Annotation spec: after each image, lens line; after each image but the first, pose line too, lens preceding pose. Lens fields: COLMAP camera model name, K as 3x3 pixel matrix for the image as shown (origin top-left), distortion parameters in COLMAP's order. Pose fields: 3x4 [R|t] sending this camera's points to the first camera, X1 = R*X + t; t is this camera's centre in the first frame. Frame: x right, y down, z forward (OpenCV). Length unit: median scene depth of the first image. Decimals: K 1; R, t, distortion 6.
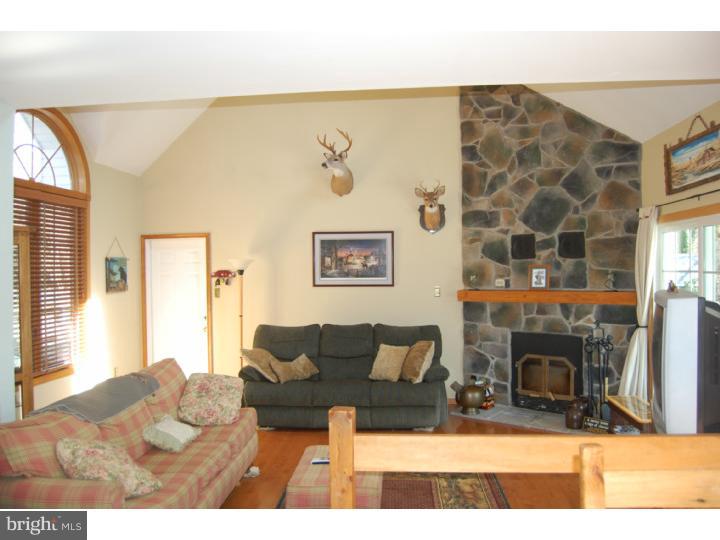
lens RADIAL K [[568.6, 0, 360.0], [0, 568.6, 270.0], [0, 0, 1]] dist [-0.098517, 0.050058]
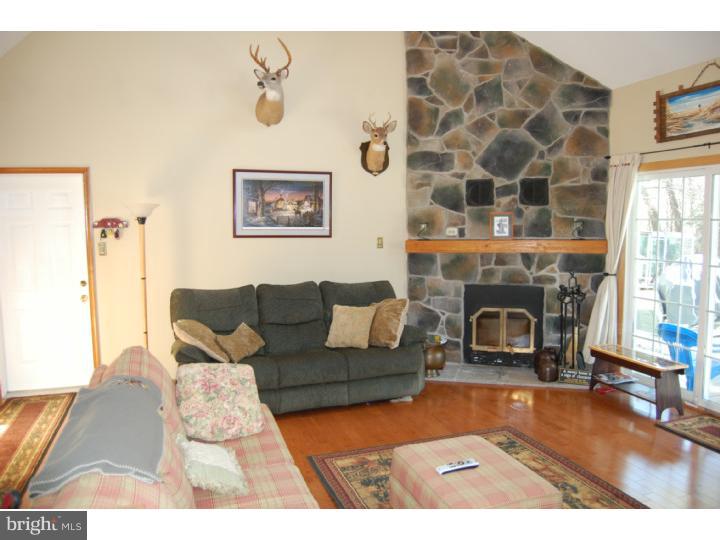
lens RADIAL K [[568.6, 0, 360.0], [0, 568.6, 270.0], [0, 0, 1]] dist [-0.098517, 0.050058]
pose [[0.918652, -0.032305, 0.393745, -0.258426], [-0.000163, 0.996620, 0.082148, 0.008985], [-0.395068, -0.075530, 0.915542, 0.214935]]
